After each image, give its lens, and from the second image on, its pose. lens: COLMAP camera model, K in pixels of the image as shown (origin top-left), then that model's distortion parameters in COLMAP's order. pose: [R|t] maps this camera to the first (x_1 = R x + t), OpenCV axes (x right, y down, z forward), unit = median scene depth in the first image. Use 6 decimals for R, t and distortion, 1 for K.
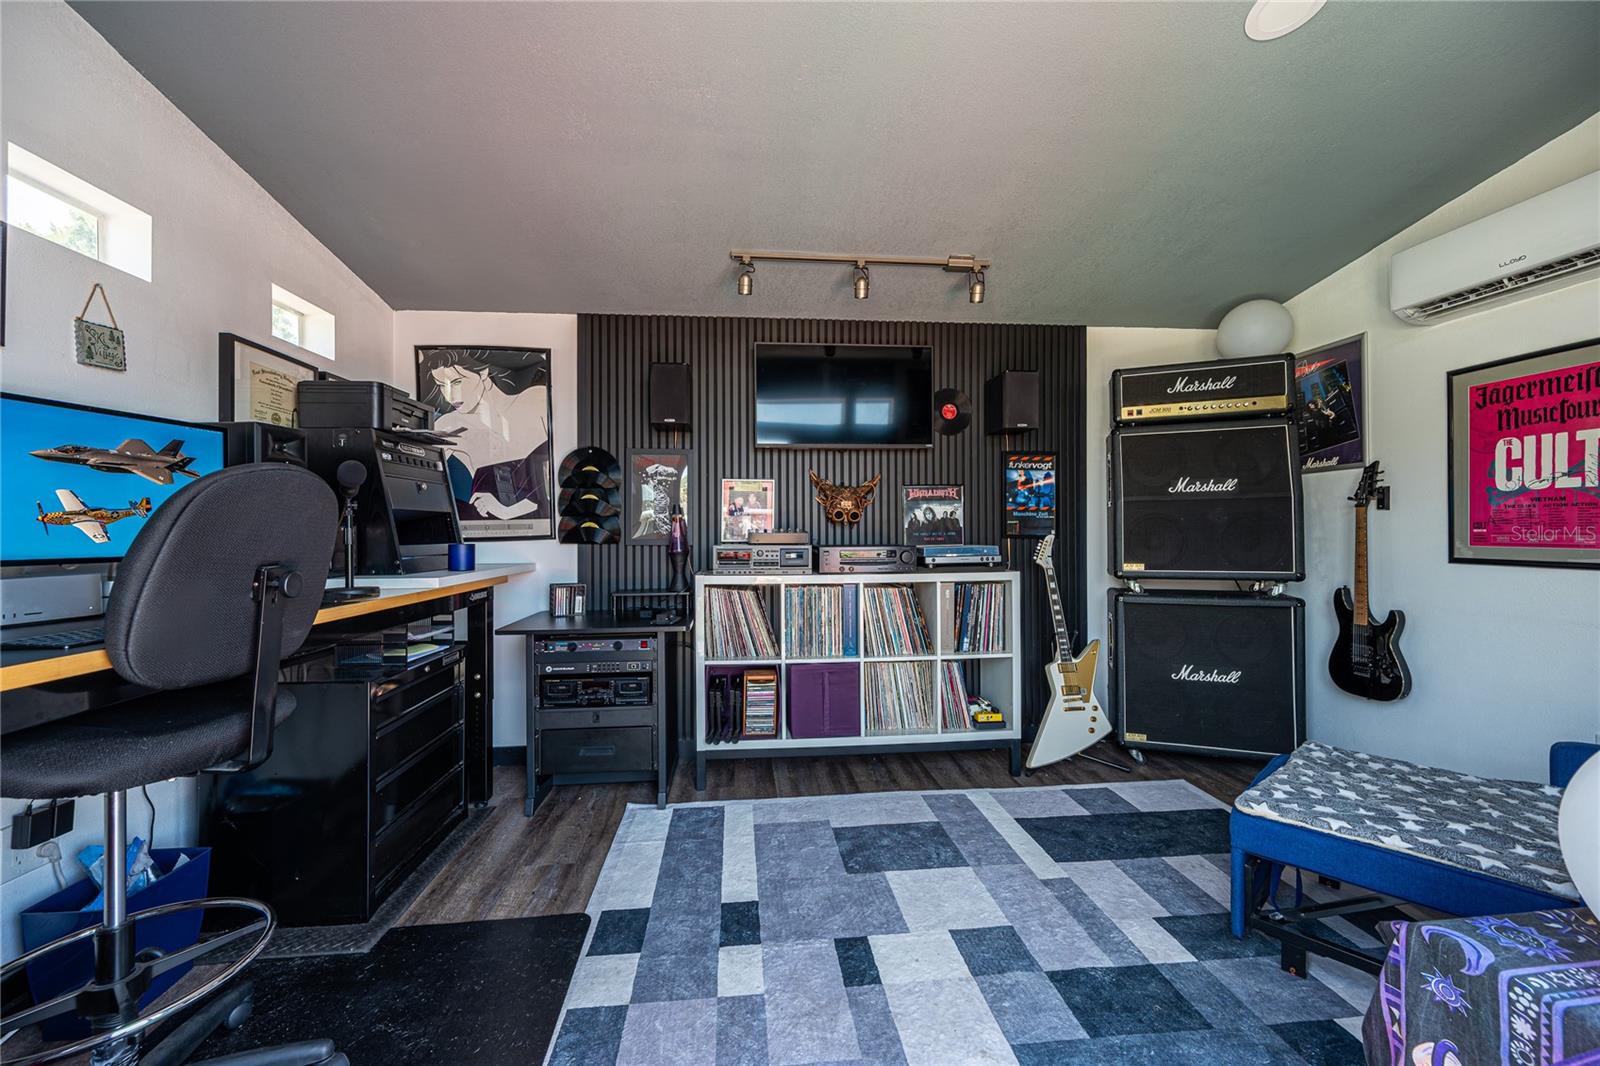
lens RADIAL K [[620.5, 0, 800.0], [0, 620.5, 533.0], [0, 0, 1]] dist [-0.000520, 0.000195]
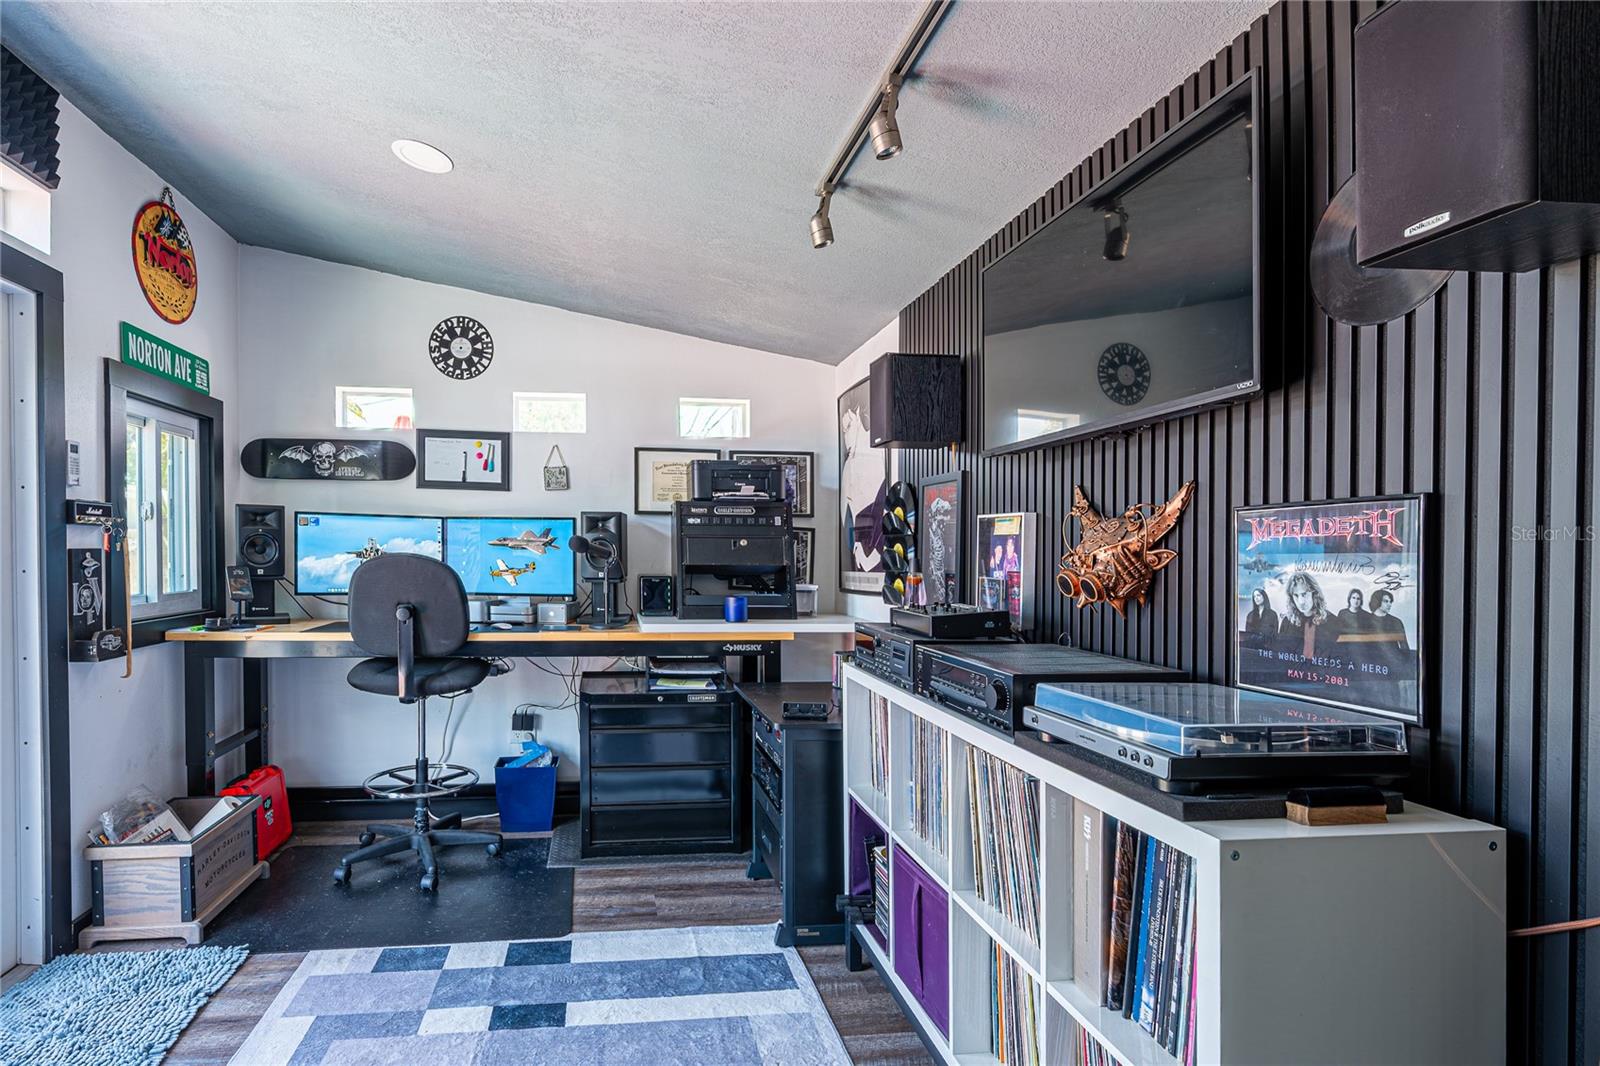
lens RADIAL K [[773.3, 0, 679.8], [0, 773.3, 575.1], [0, 0, 1]] dist [0.000108, 0.000073]
pose [[0.008219, 0.036867, -0.999286, 0.707482], [-0.011634, 0.999256, 0.036770, -0.060959], [0.999899, 0.011324, 0.008642, 0.805572]]
